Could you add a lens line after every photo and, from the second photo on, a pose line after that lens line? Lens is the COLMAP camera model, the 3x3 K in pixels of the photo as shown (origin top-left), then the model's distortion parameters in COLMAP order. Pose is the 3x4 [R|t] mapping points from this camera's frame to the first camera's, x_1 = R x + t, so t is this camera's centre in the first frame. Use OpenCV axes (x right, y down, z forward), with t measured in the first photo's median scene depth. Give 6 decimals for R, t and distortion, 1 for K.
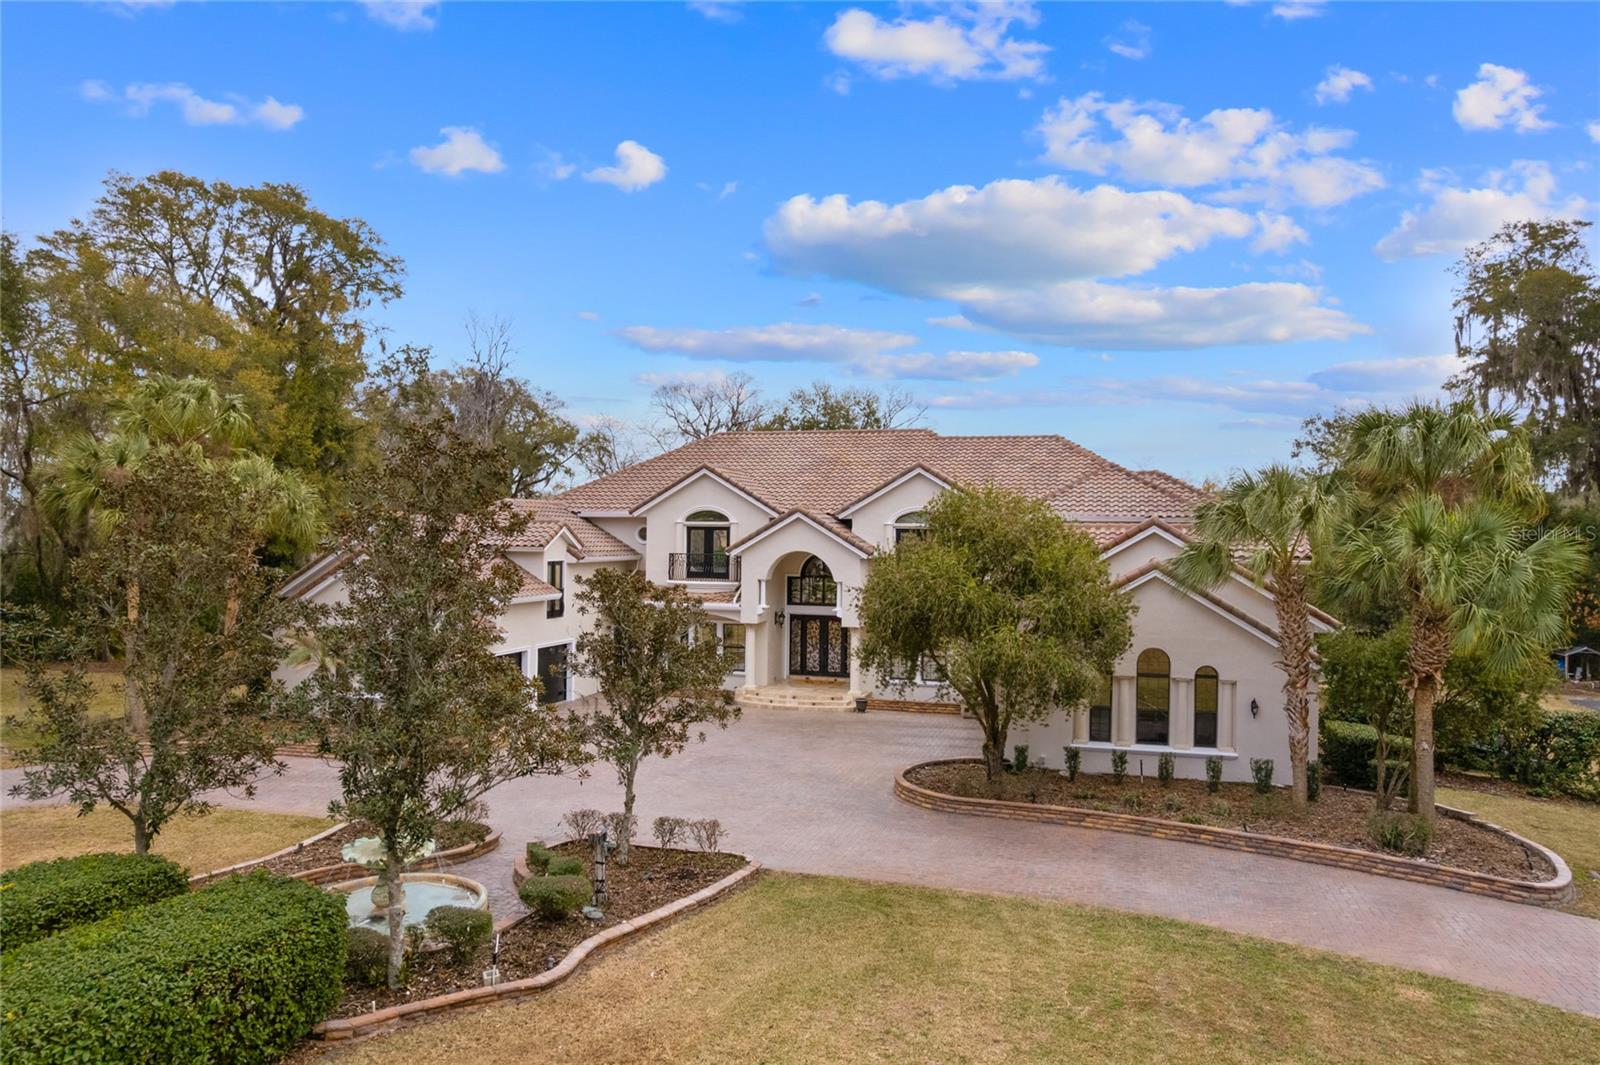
lens RADIAL K [[1059.1, 0, 809.8], [0, 1059.1, 526.0], [0, 0, 1]] dist [-0.082688, 0.078091]
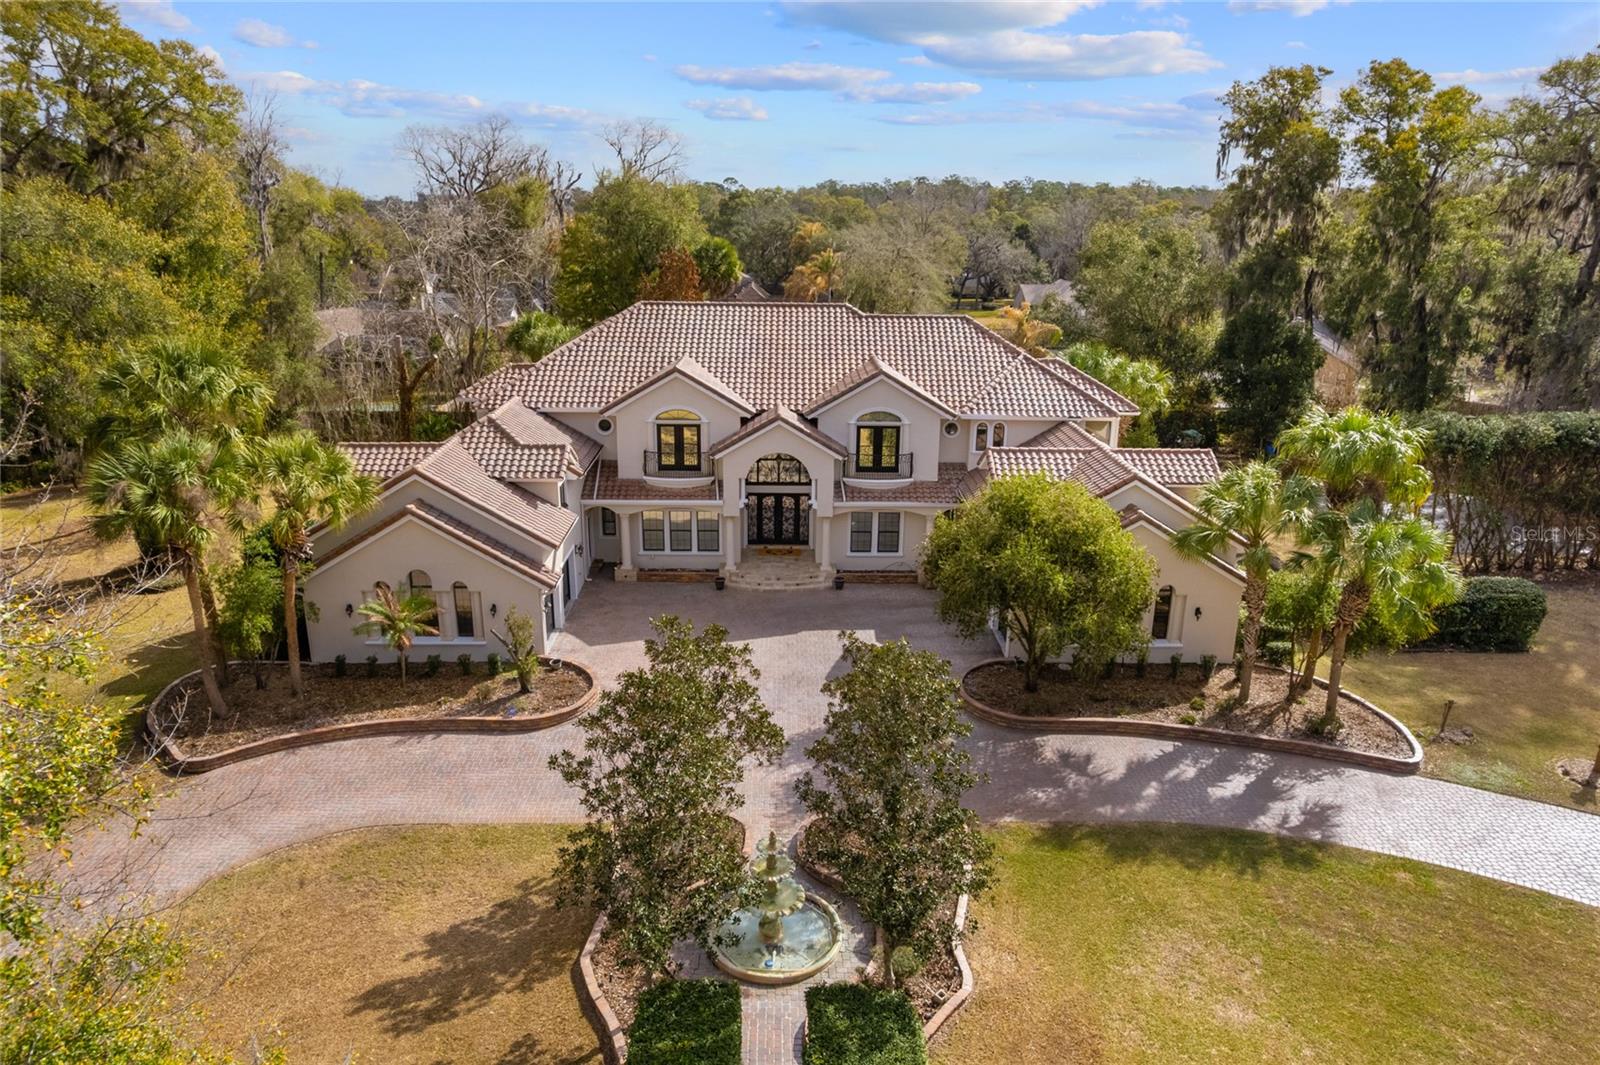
lens RADIAL K [[1059.1, 0, 809.8], [0, 1059.1, 526.0], [0, 0, 1]] dist [-0.082688, 0.078091]
pose [[0.949457, -0.090632, 0.300528, -0.311287], [-0.006626, 0.951410, 0.307857, -0.239635], [-0.313827, -0.294288, 0.902722, -0.037404]]
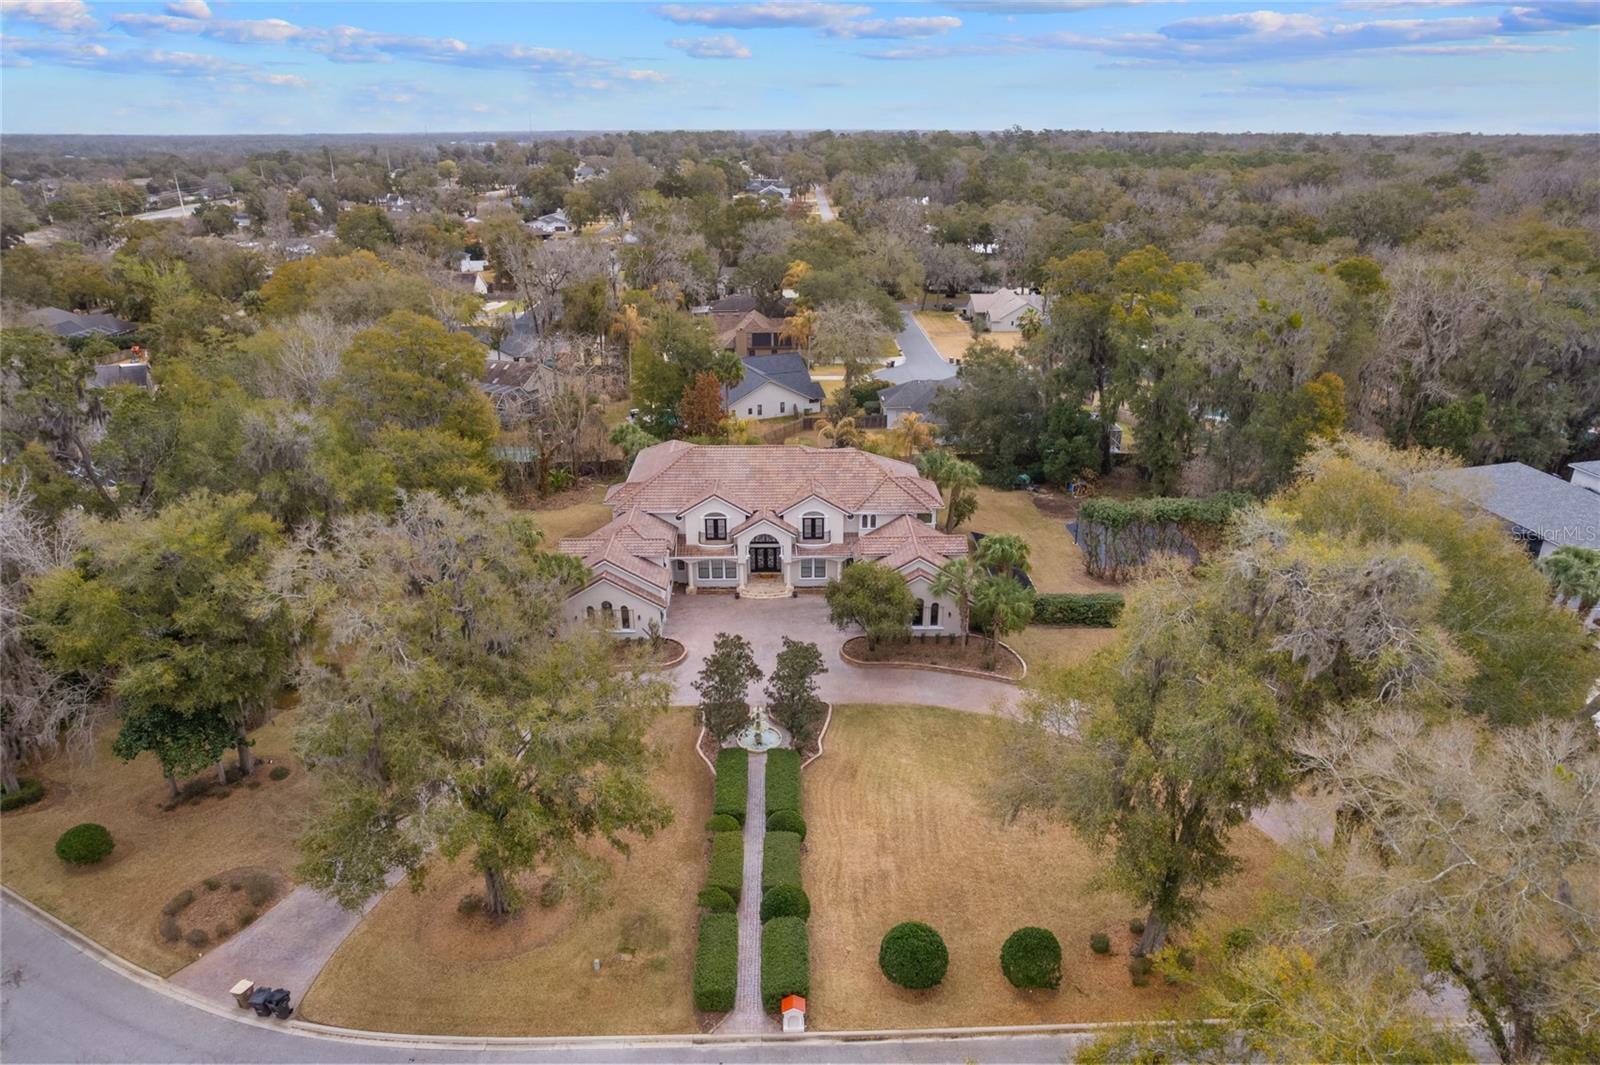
lens RADIAL K [[1021.4, 0, 808.2], [0, 1021.4, 537.7], [0, 0, 1]] dist [-0.083490, 0.073032]
pose [[0.950667, -0.127864, 0.282635, -0.535375], [0.007586, 0.920411, 0.390878, -0.817627], [-0.310120, -0.369451, 0.875975, -0.961536]]
